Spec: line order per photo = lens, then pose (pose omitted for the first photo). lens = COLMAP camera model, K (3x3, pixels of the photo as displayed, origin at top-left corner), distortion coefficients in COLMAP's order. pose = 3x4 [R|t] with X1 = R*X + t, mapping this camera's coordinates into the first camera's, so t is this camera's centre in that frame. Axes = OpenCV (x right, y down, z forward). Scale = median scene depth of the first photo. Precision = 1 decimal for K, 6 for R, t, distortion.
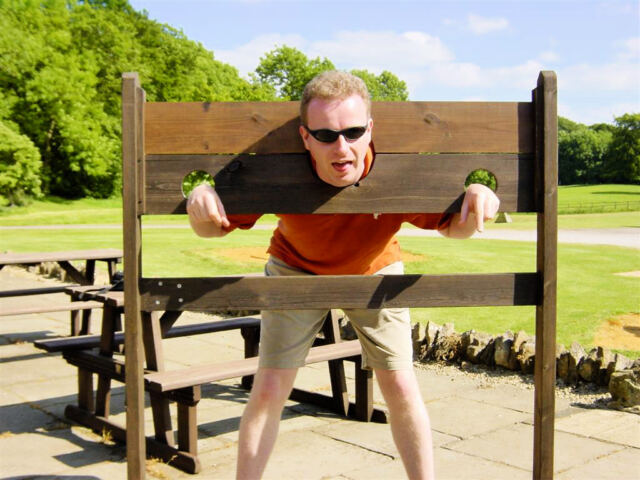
lens RADIAL K [[874.0, 0, 320.0], [0, 874.0, 240.0], [0, 0, 1]] dist [-0.135760, 0.086517]
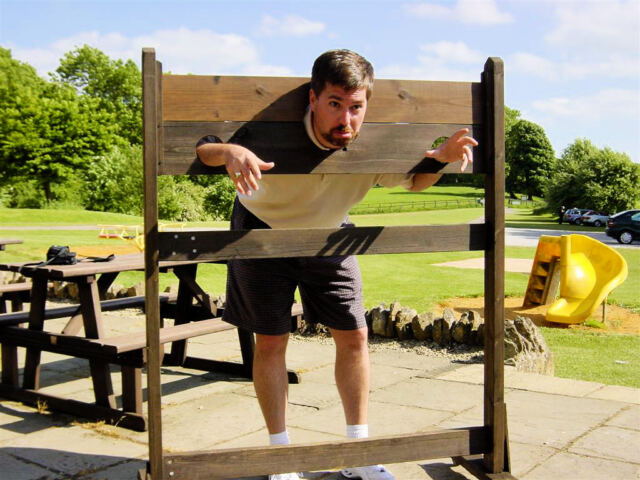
lens RADIAL K [[874.0, 0, 320.0], [0, 874.0, 240.0], [0, 0, 1]] dist [-0.135760, 0.086517]
pose [[0.973686, -0.017441, 0.227227, -0.146955], [0.018241, 0.999833, -0.001418, 0.033935], [-0.227165, 0.005526, 0.973841, -0.077187]]
